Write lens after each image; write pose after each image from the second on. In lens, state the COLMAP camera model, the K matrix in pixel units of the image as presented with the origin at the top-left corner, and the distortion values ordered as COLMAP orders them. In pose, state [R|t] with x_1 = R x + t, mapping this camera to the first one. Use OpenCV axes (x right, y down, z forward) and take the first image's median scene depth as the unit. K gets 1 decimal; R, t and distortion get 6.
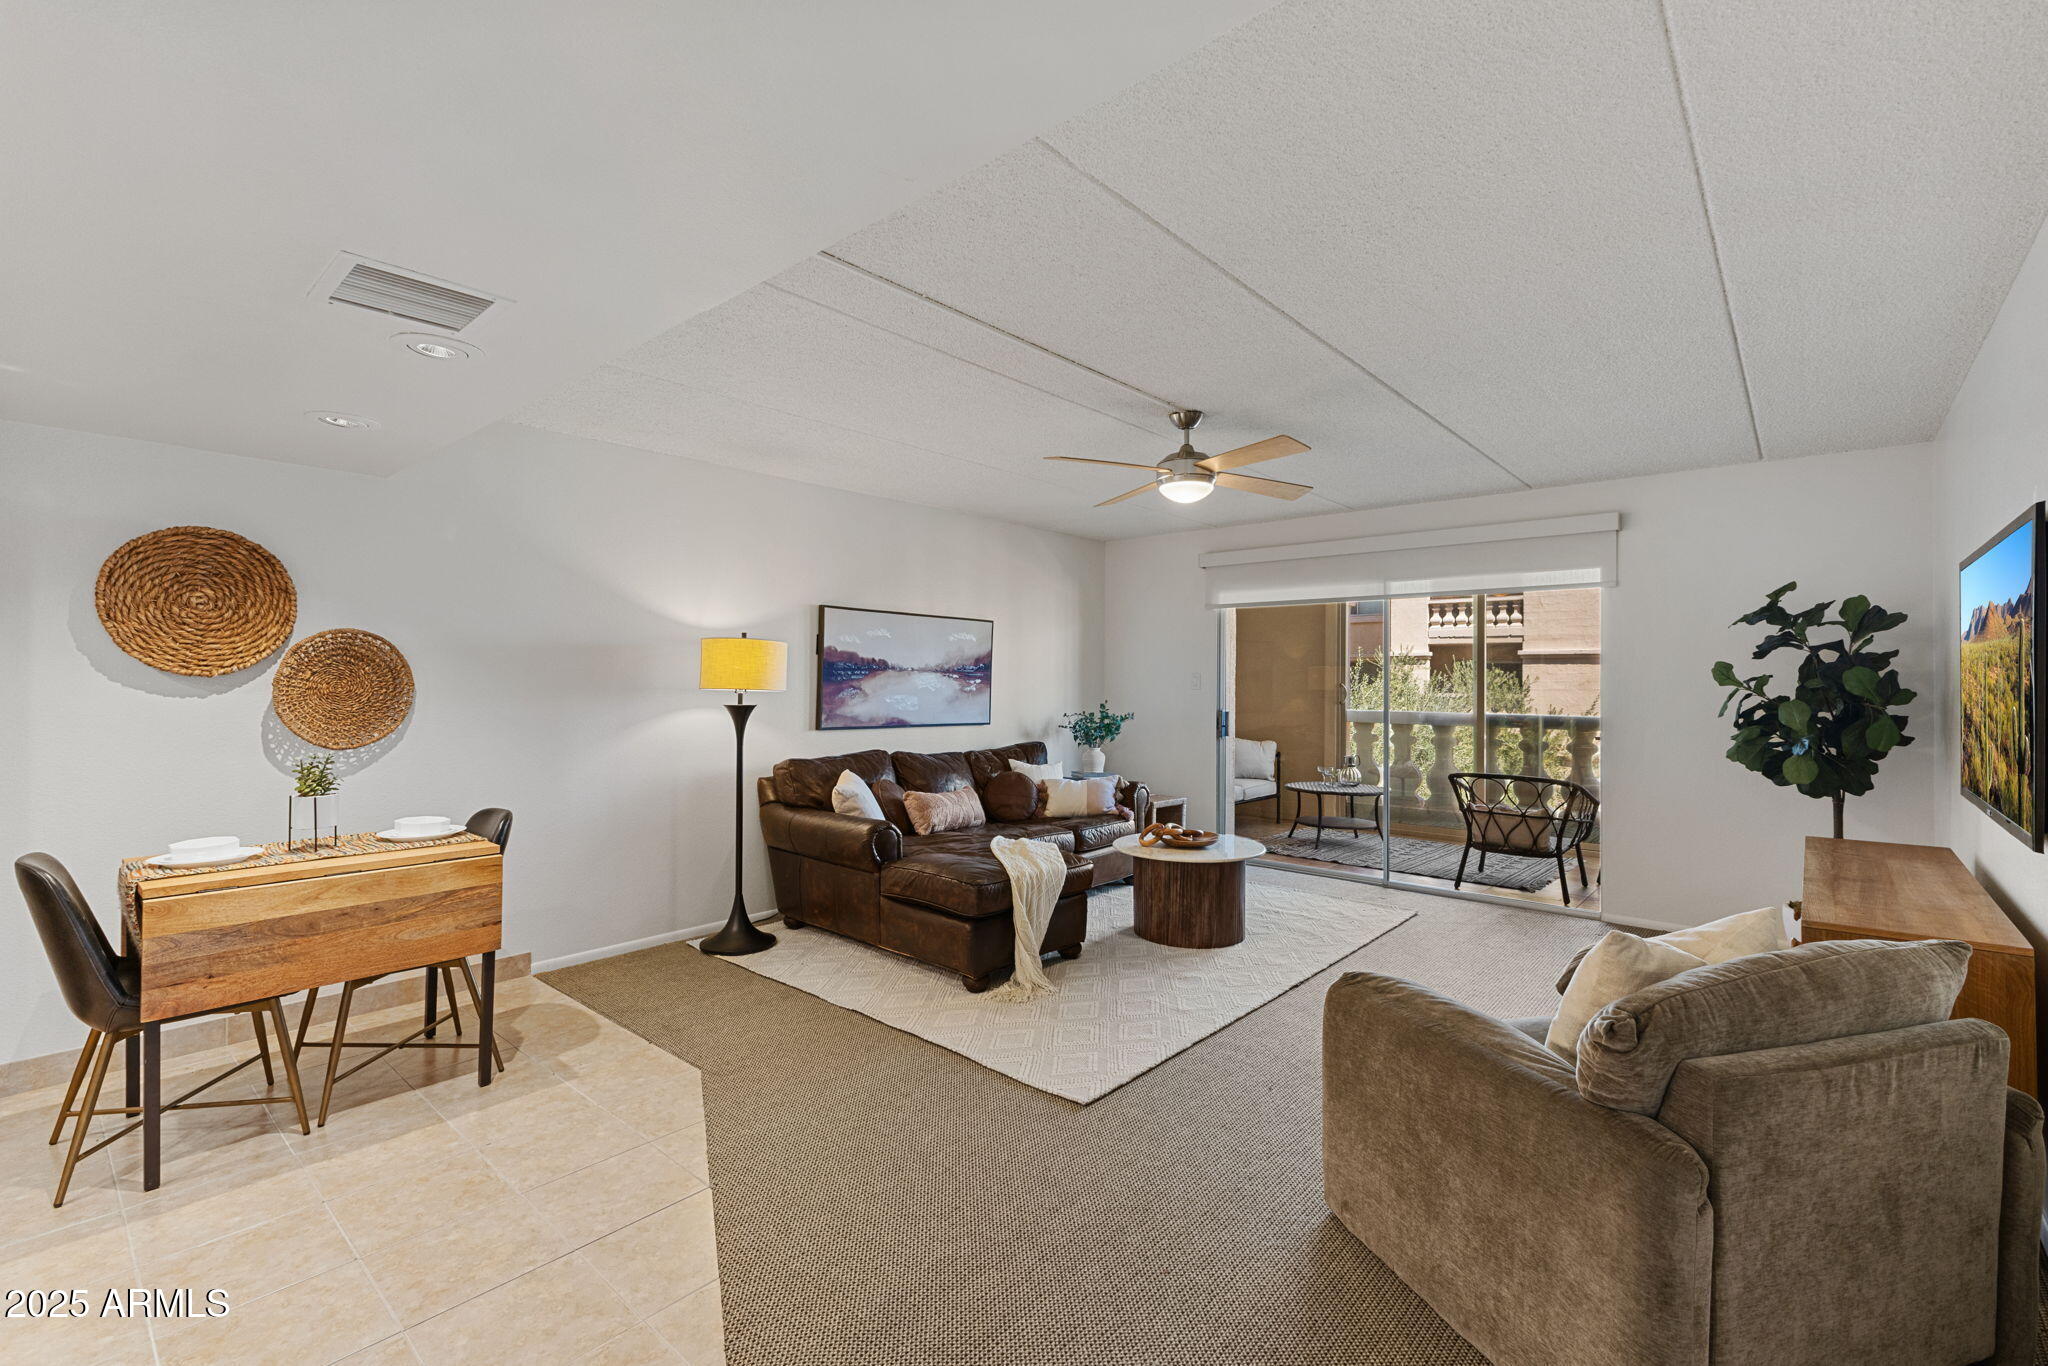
lens RADIAL K [[910.8, 0, 1024.0], [0, 910.8, 683.0], [0, 0, 1]] dist [-0.000605, -0.000035]
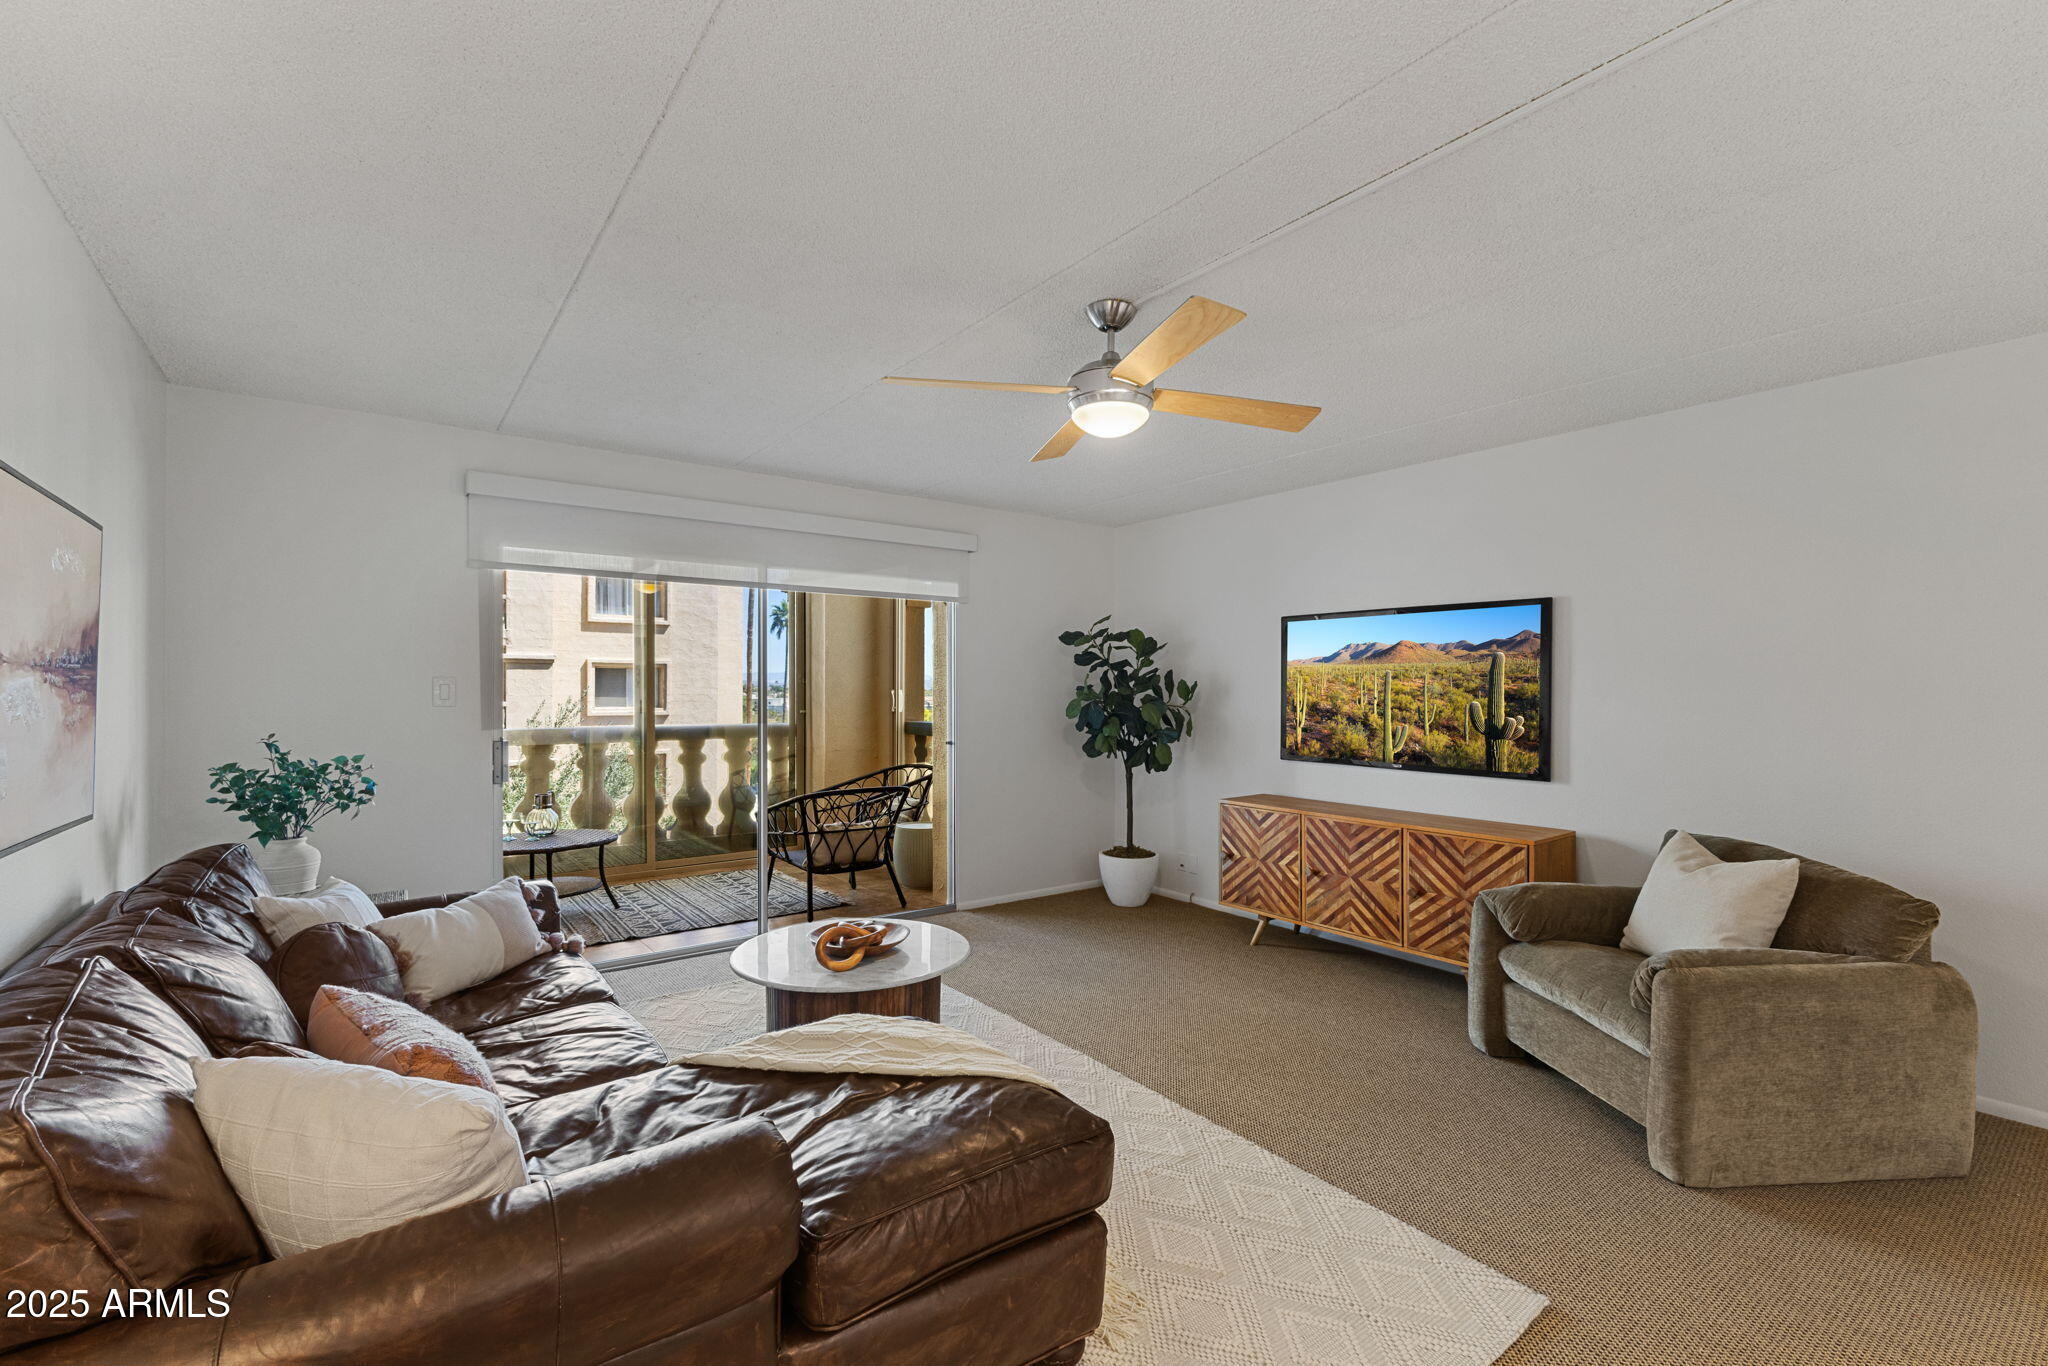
lens RADIAL K [[910.8, 0, 1024.0], [0, 910.8, 683.0], [0, 0, 1]] dist [-0.000605, -0.000035]
pose [[0.216948, 0.003377, 0.976177, -0.346350], [-0.001405, 0.999994, -0.003148, -0.005398], [-0.976182, -0.000688, 0.216951, 0.608477]]
